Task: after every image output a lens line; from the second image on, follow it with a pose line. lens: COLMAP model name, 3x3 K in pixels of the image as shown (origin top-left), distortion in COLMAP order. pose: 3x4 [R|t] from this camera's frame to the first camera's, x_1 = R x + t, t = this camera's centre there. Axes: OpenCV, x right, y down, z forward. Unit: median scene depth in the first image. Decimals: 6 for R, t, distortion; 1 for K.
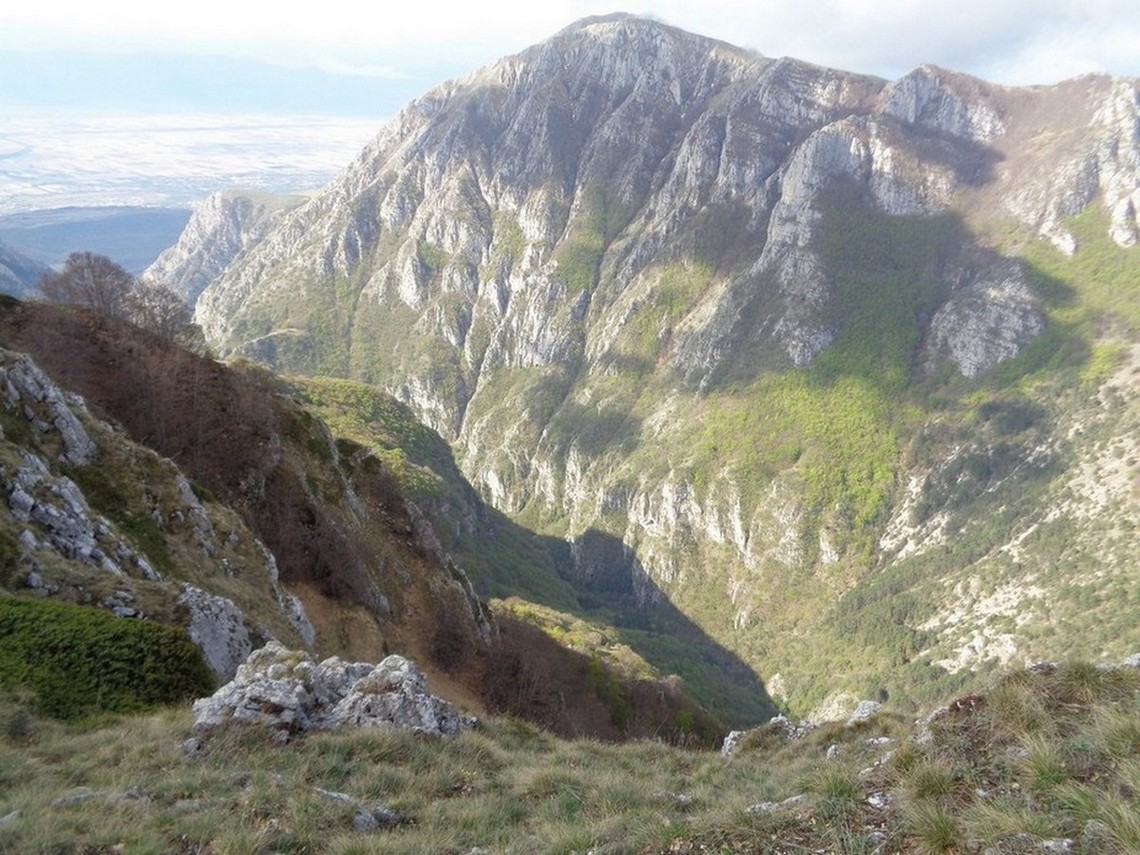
lens RADIAL K [[866.6, 0, 570.0], [0, 866.6, 427.5], [0, 0, 1]] dist [0.002117, 0.004944]
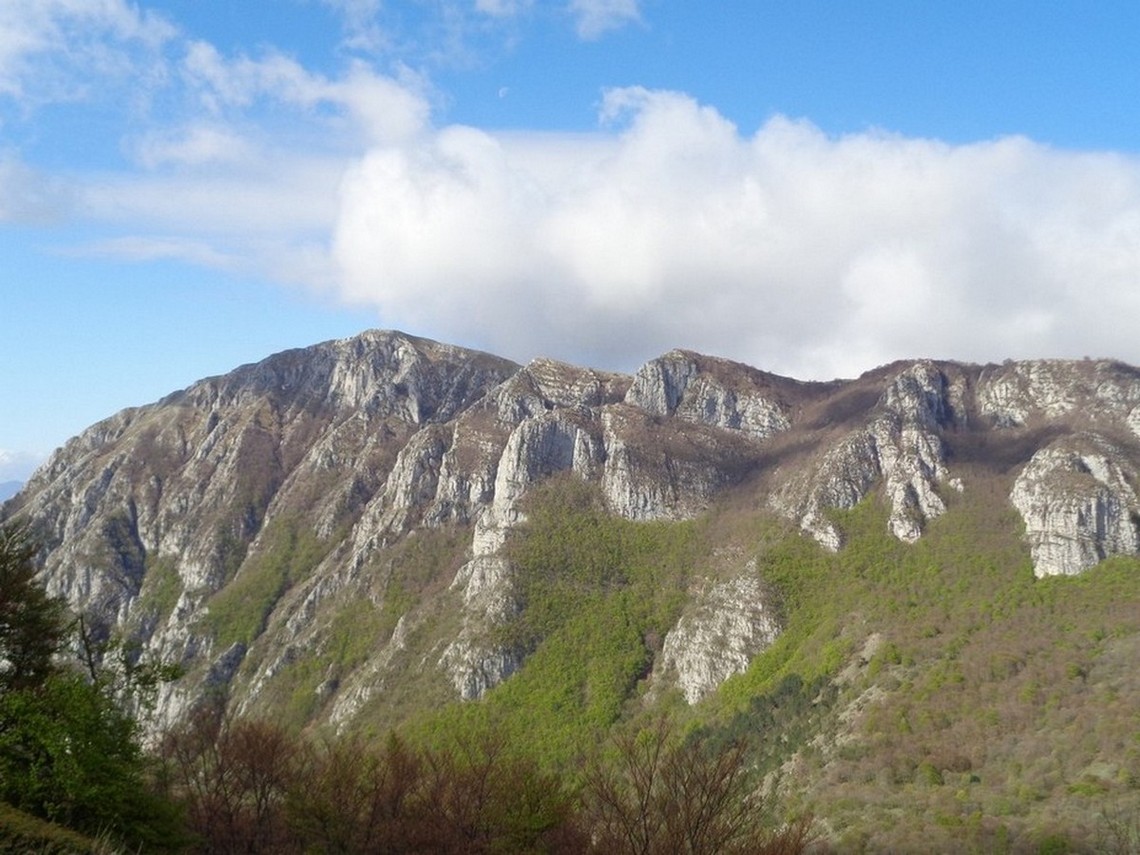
lens RADIAL K [[1400.4, 0, 570.0], [0, 1400.4, 427.5], [0, 0, 1]] dist [0.006334, 0.030455]
pose [[0.999609, -0.010460, 0.025930, 0.236917], [0.020687, 0.900561, -0.434236, 0.168254], [-0.018809, 0.434603, 0.900426, -0.098528]]
